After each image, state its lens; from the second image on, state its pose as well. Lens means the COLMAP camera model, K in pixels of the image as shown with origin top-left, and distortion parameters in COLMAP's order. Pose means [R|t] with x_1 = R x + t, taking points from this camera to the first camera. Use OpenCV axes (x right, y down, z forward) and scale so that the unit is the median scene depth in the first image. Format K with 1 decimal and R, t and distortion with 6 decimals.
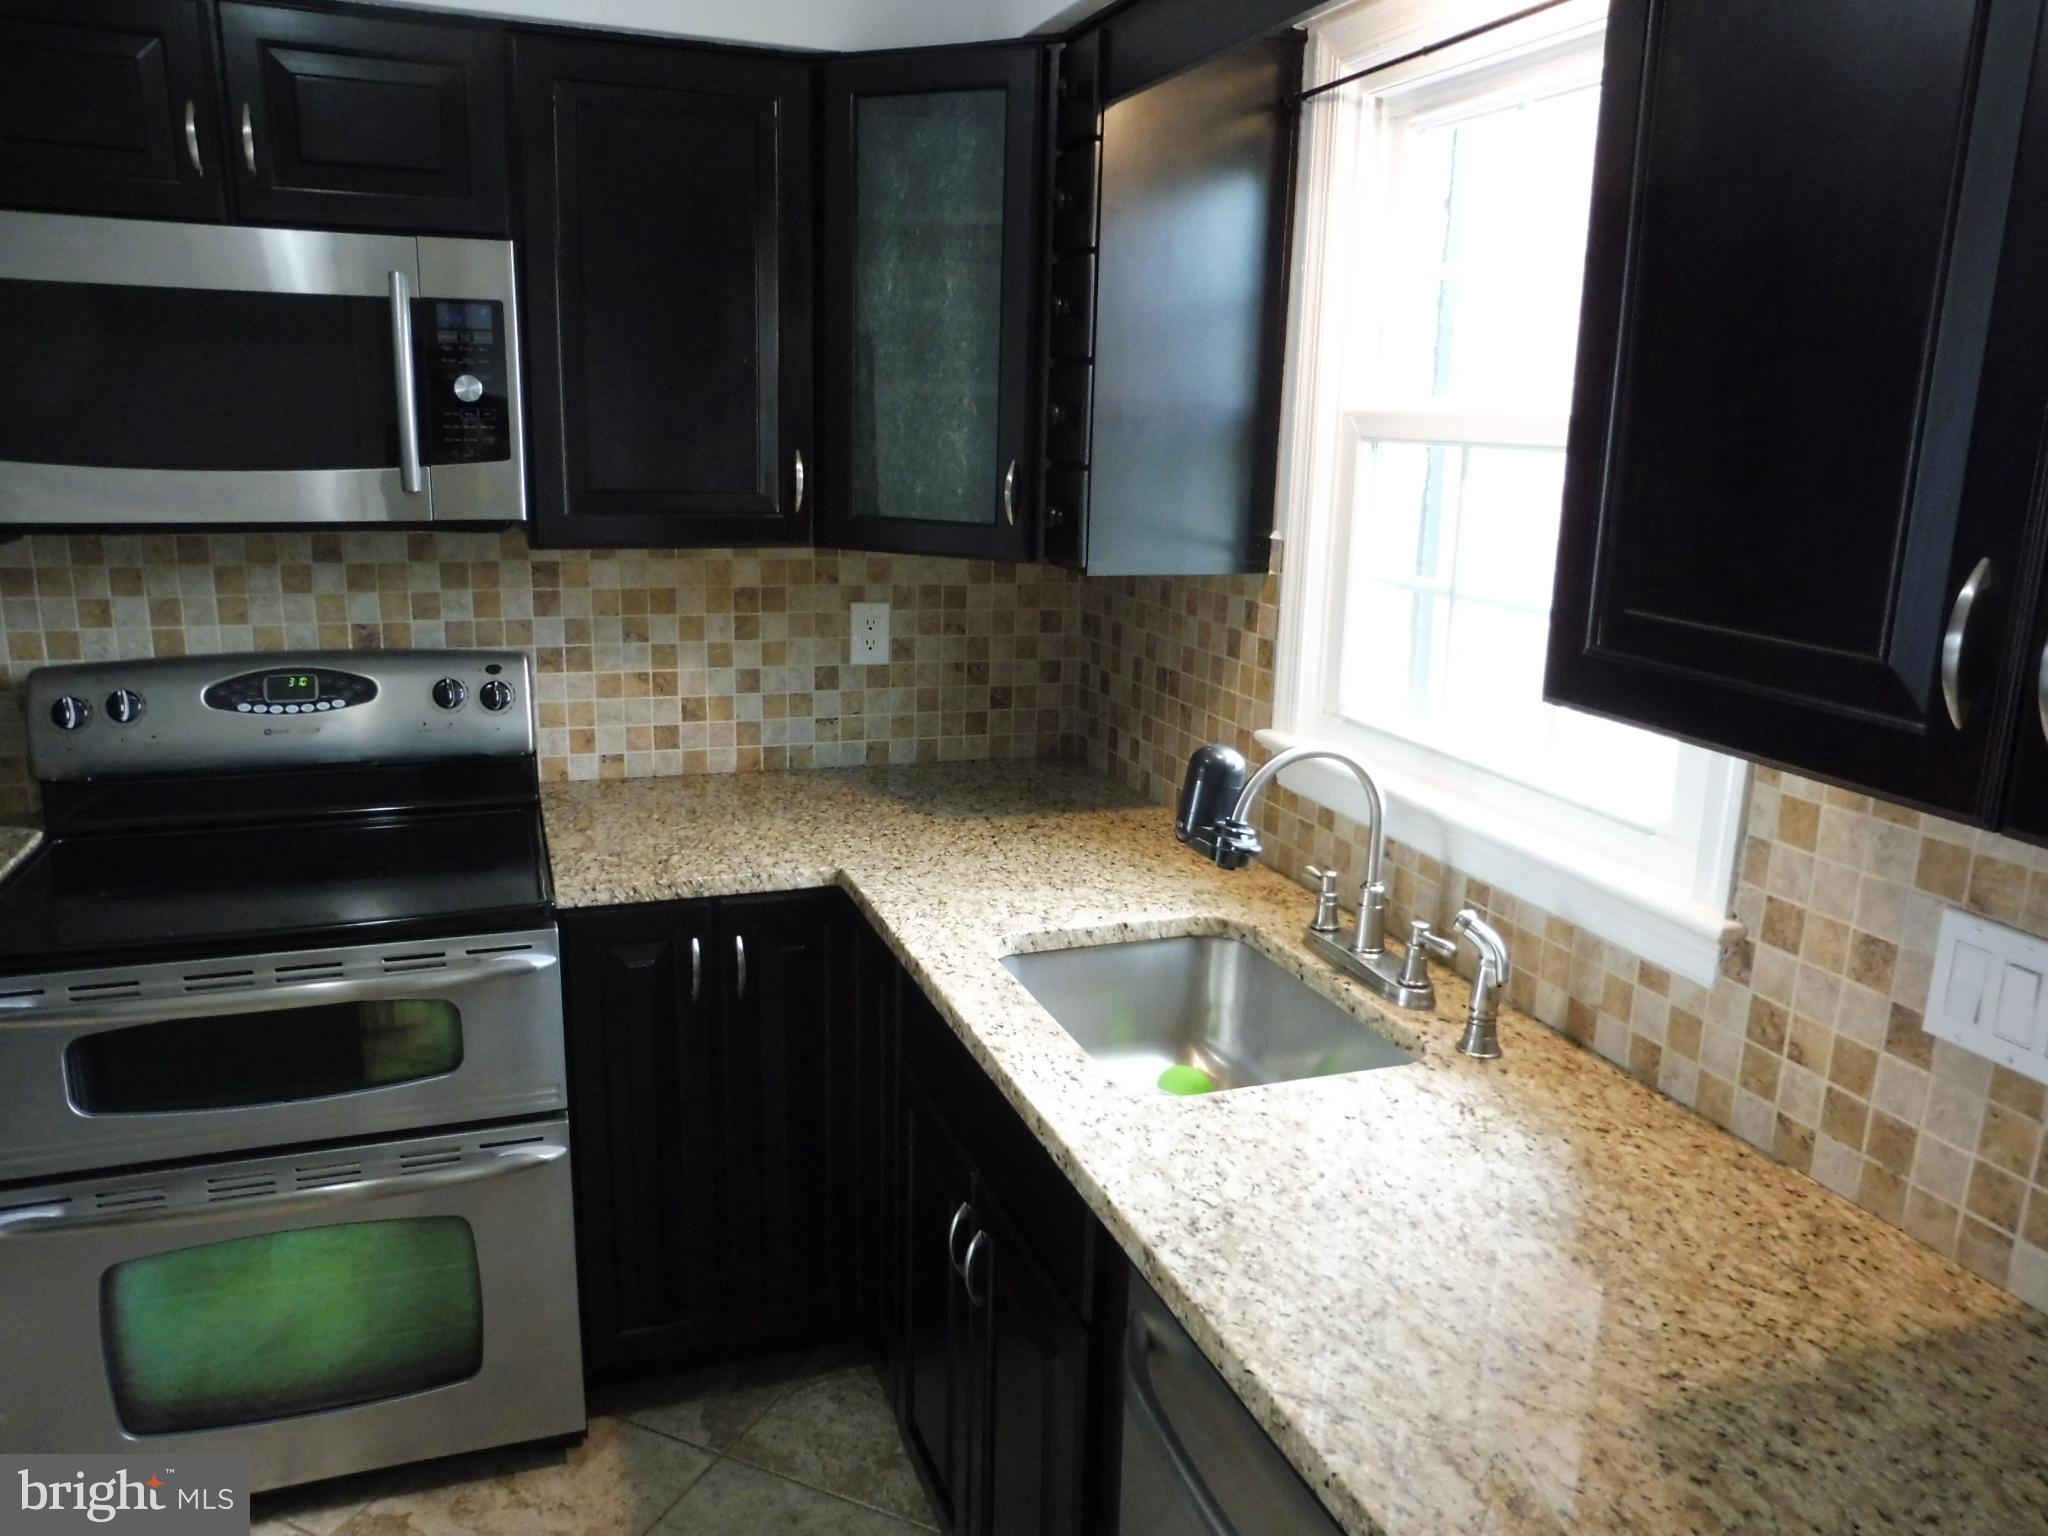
lens RADIAL K [[1488.3, 0, 1024.0], [0, 1488.3, 768.0], [0, 0, 1]] dist [-0.033324, -0.001813]
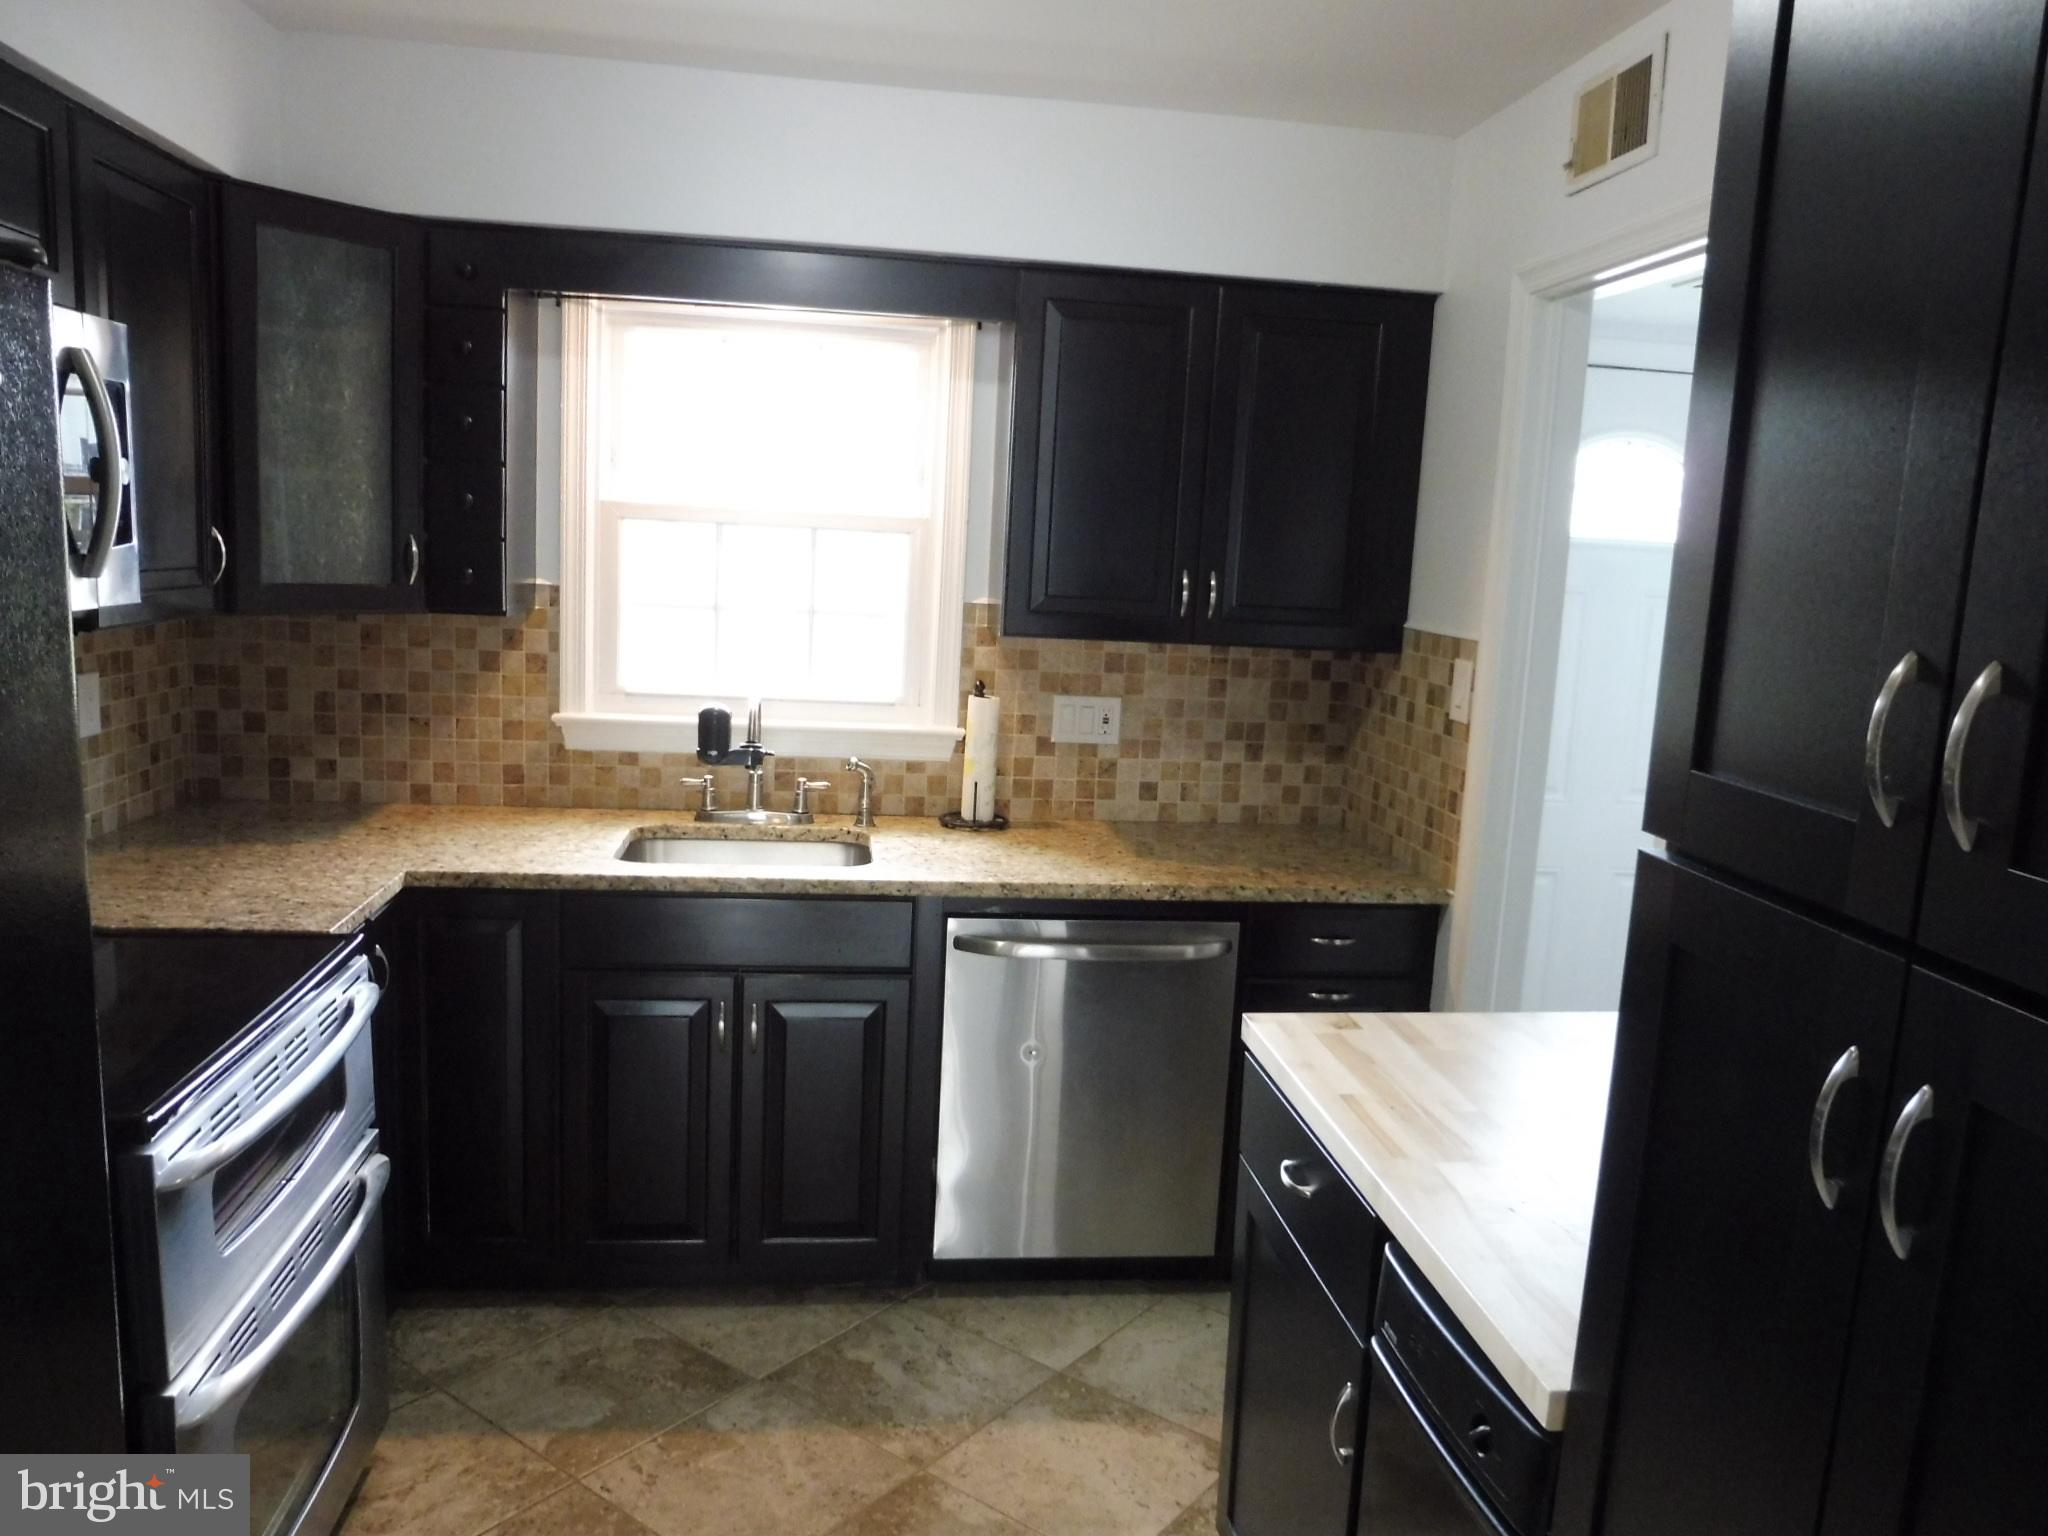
lens RADIAL K [[1488.3, 0, 1024.0], [0, 1488.3, 768.0], [0, 0, 1]] dist [-0.033324, -0.001813]
pose [[0.221768, -0.167543, 0.960598, -1.160031], [0.181202, 0.975050, 0.128230, -0.078072], [-0.958115, 0.145625, 0.246594, 0.206588]]
